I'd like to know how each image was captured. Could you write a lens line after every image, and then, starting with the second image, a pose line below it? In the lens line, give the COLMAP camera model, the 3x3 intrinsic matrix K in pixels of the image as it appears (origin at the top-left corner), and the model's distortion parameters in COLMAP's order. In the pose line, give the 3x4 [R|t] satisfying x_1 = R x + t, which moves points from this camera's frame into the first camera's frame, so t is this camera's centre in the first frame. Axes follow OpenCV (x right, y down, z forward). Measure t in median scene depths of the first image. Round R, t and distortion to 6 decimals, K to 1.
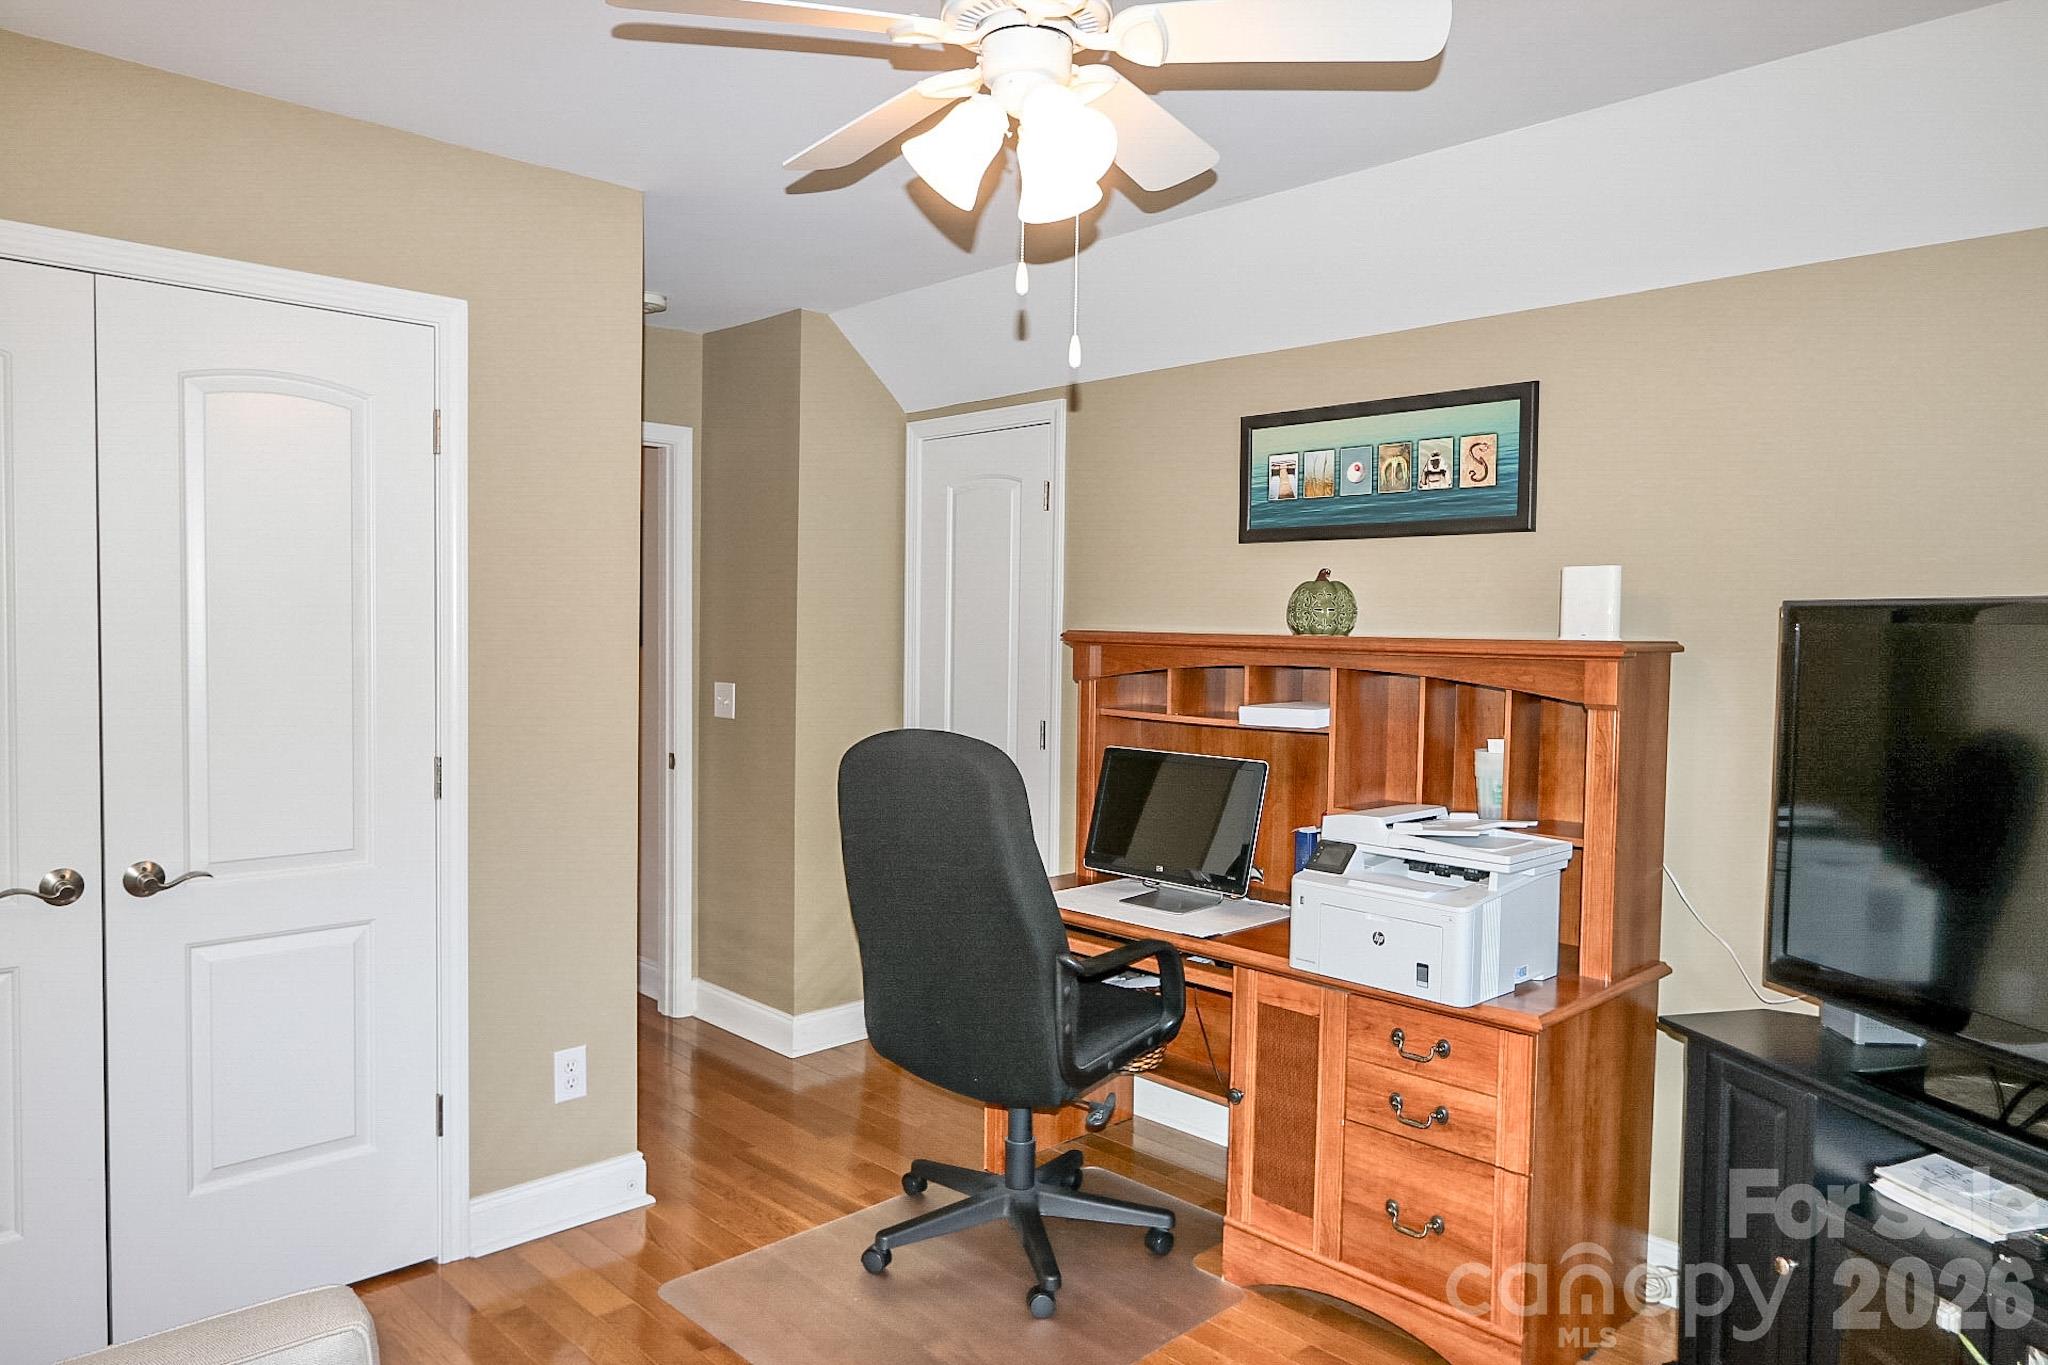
lens RADIAL K [[1491.4, 0, 1023.9], [0, 1491.4, 687.5], [0, 0, 1]] dist [-0.008655, 0.009207]
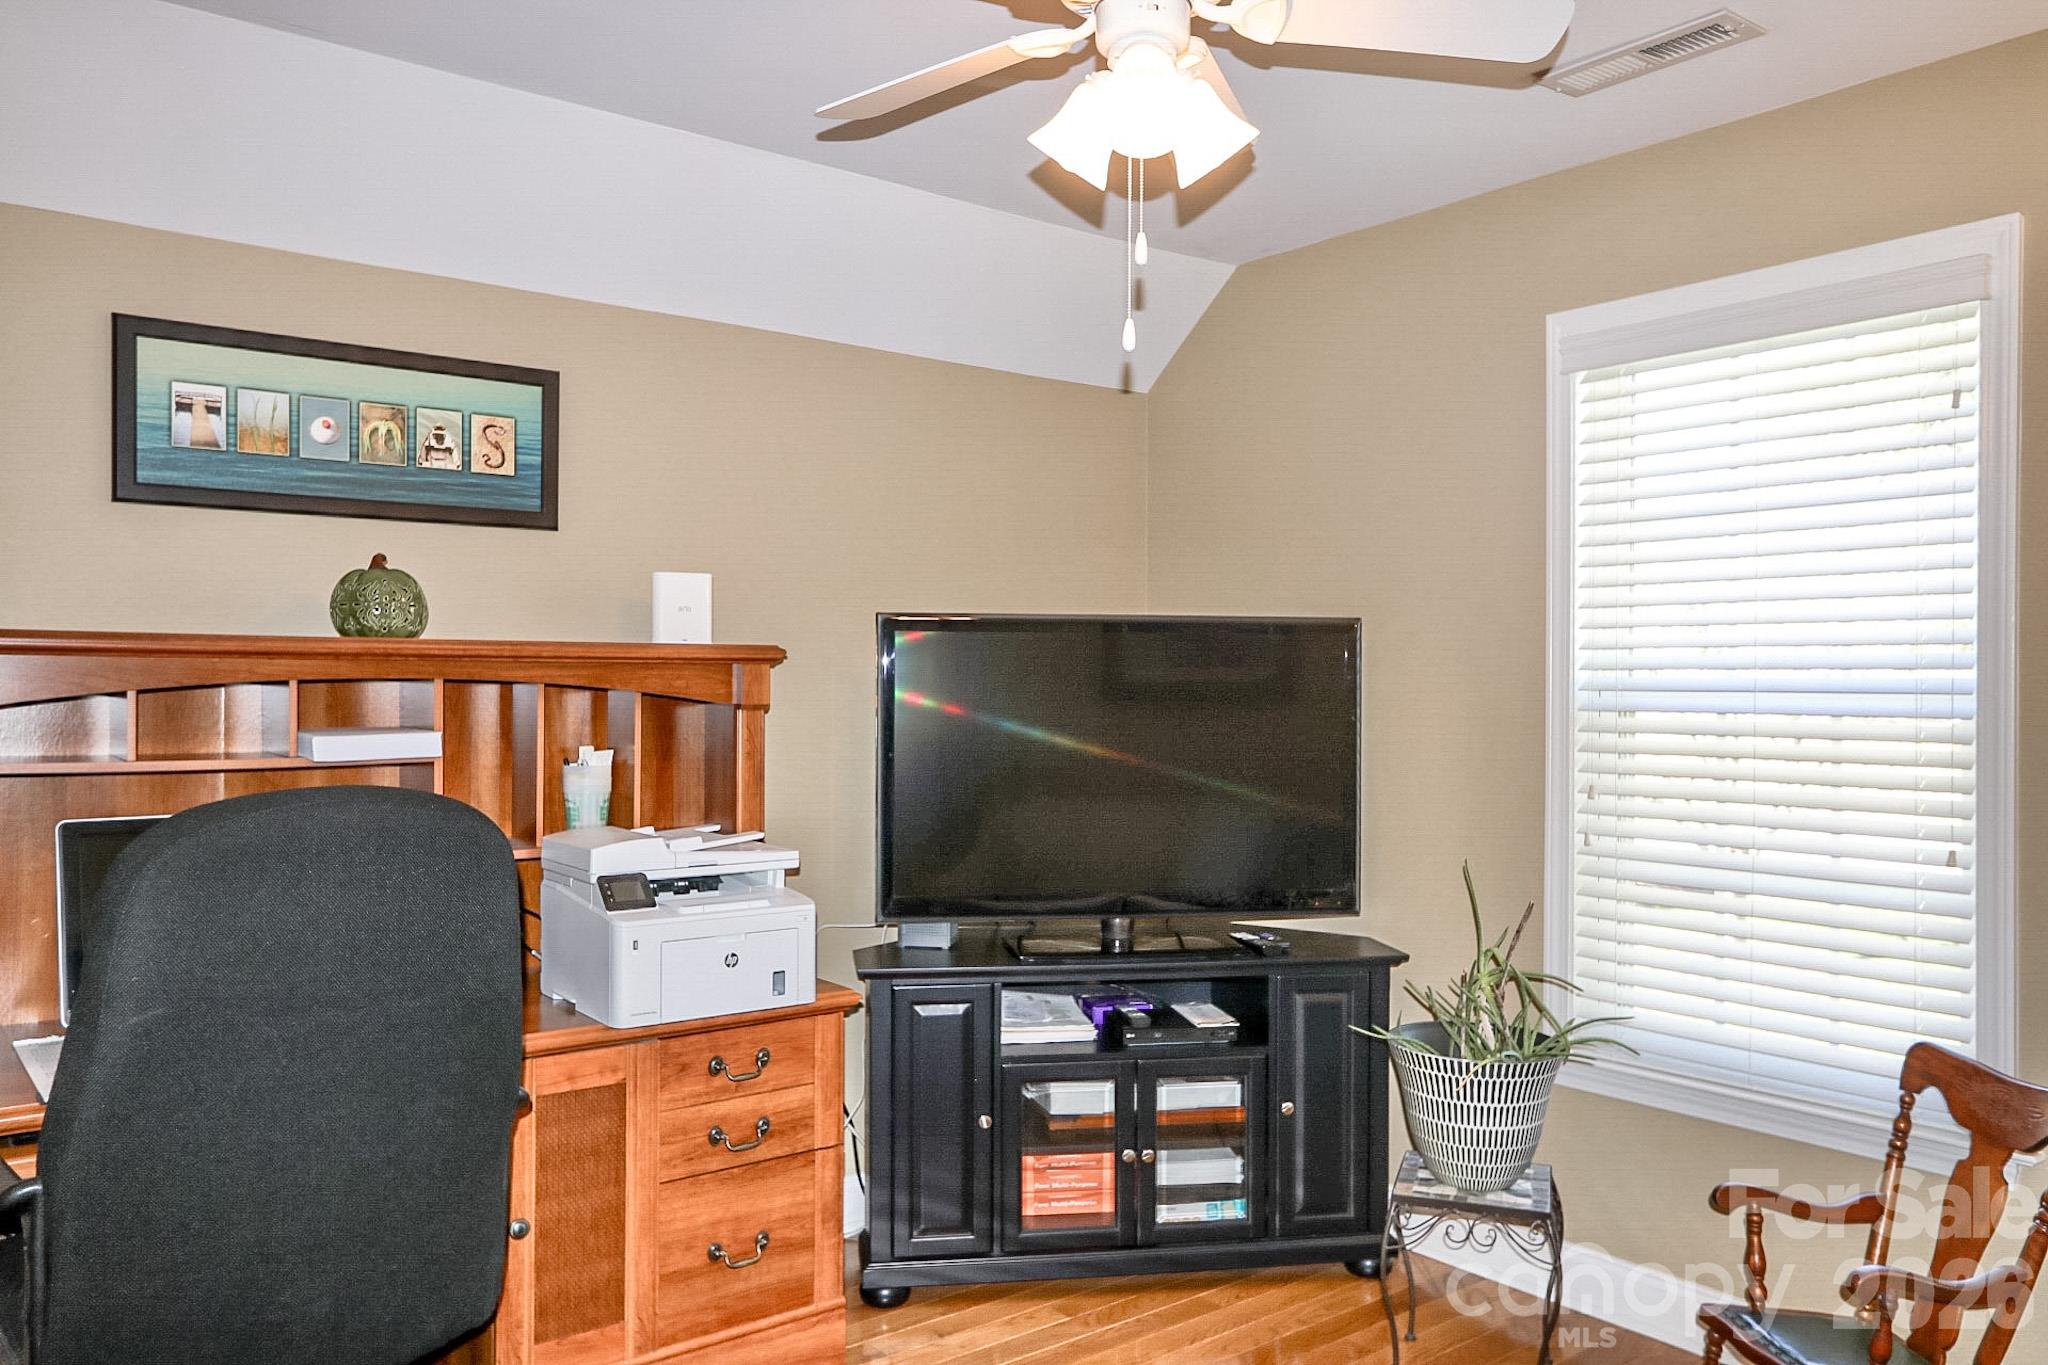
lens RADIAL K [[1537.9, 0, 1021.8], [0, 1537.9, 685.5], [0, 0, 1]] dist [0.012016, 0.004422]
pose [[0.047193, -0.020348, 0.998679, -0.598899], [0.039652, 0.999043, 0.018481, -0.012665], [-0.998098, 0.038728, 0.047955, 0.641179]]
